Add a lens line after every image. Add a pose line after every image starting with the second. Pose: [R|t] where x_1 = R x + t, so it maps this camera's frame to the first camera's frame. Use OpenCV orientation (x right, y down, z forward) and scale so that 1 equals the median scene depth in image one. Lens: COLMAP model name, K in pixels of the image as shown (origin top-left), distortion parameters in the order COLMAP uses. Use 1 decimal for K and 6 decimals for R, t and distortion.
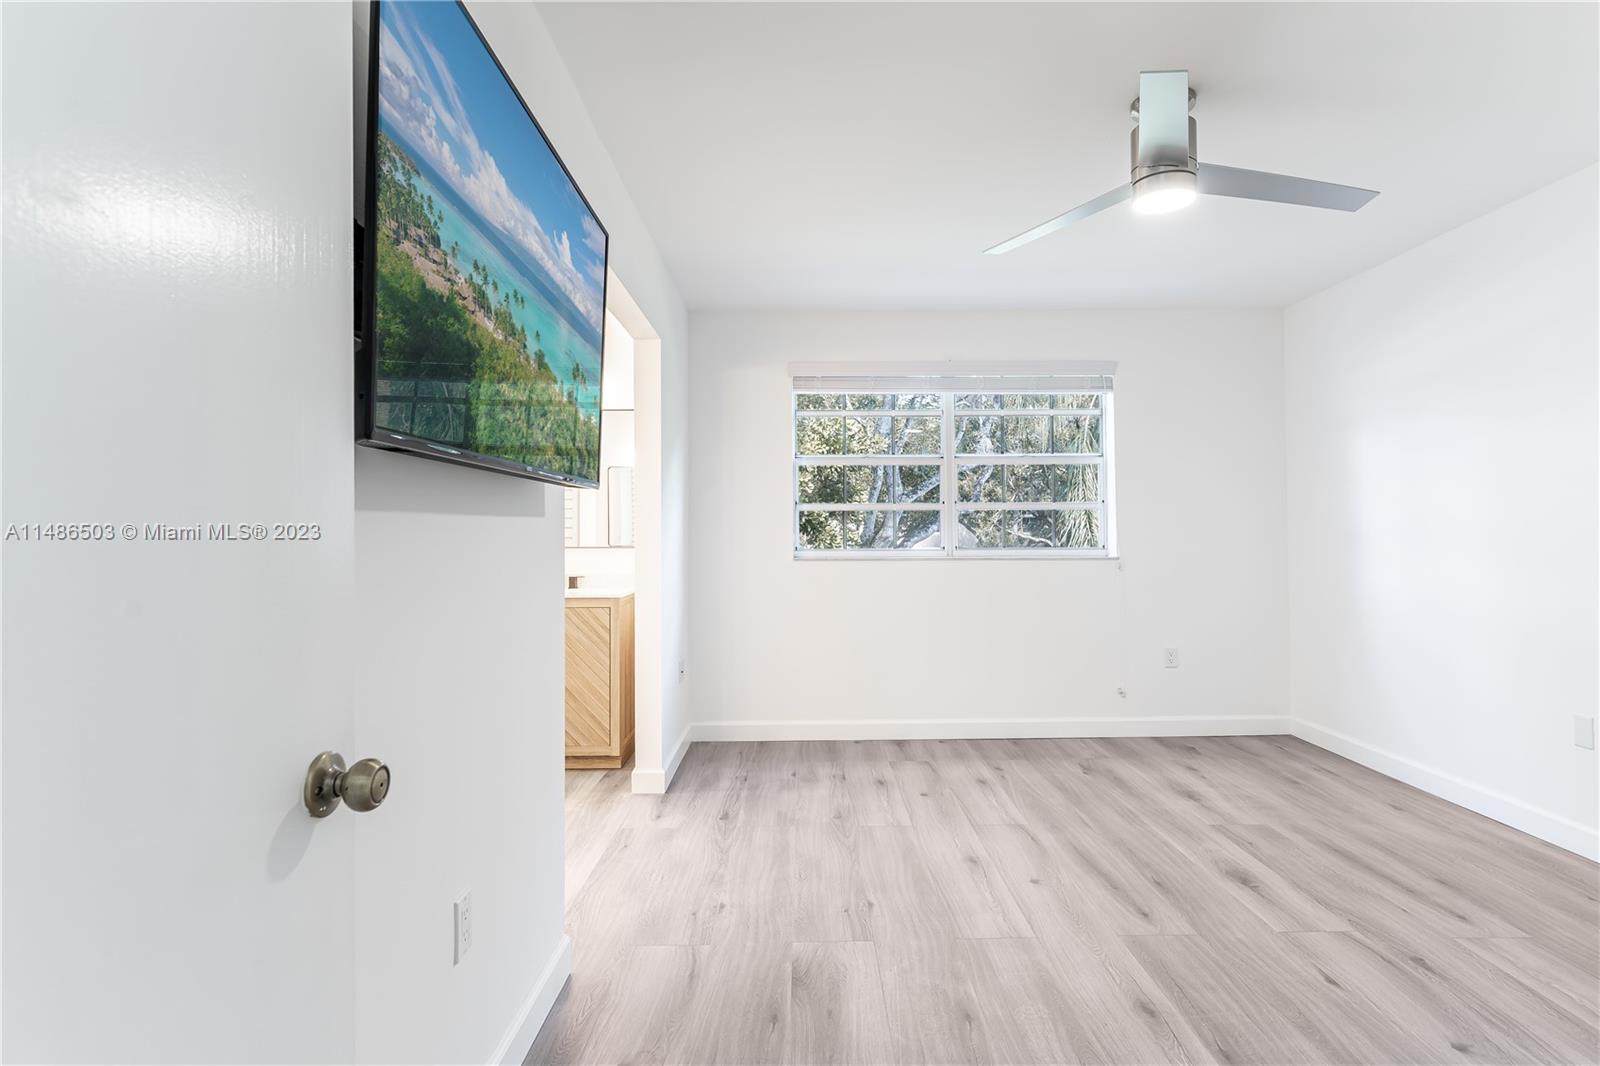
lens RADIAL K [[821.4, 0, 800.0], [0, 821.4, 533.0], [0, 0, 1]] dist [0.003947, -0.000788]
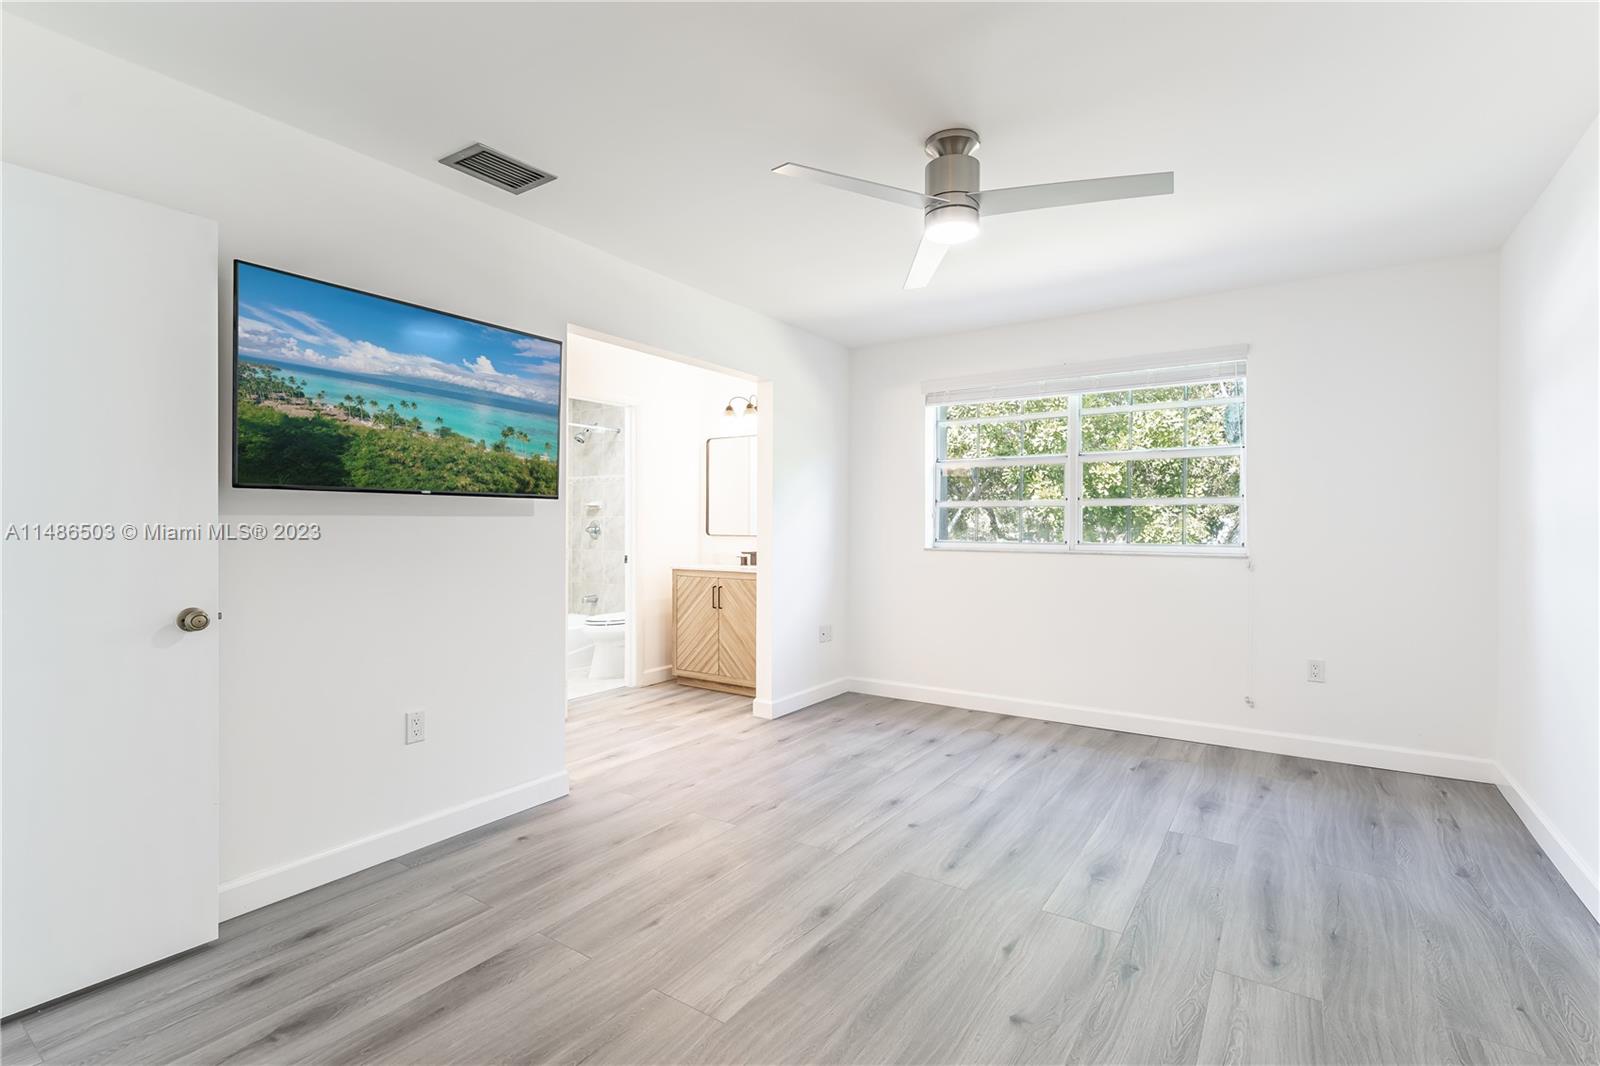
lens RADIAL K [[740.7, 0, 804.5], [0, 740.7, 528.8], [0, 0, 1]] dist [0.004511, -0.000217]
pose [[0.822916, 0.010128, -0.568072, 0.636312], [-0.007377, 0.999947, 0.007141, -0.004289], [0.568115, -0.001685, 0.822948, 0.037771]]
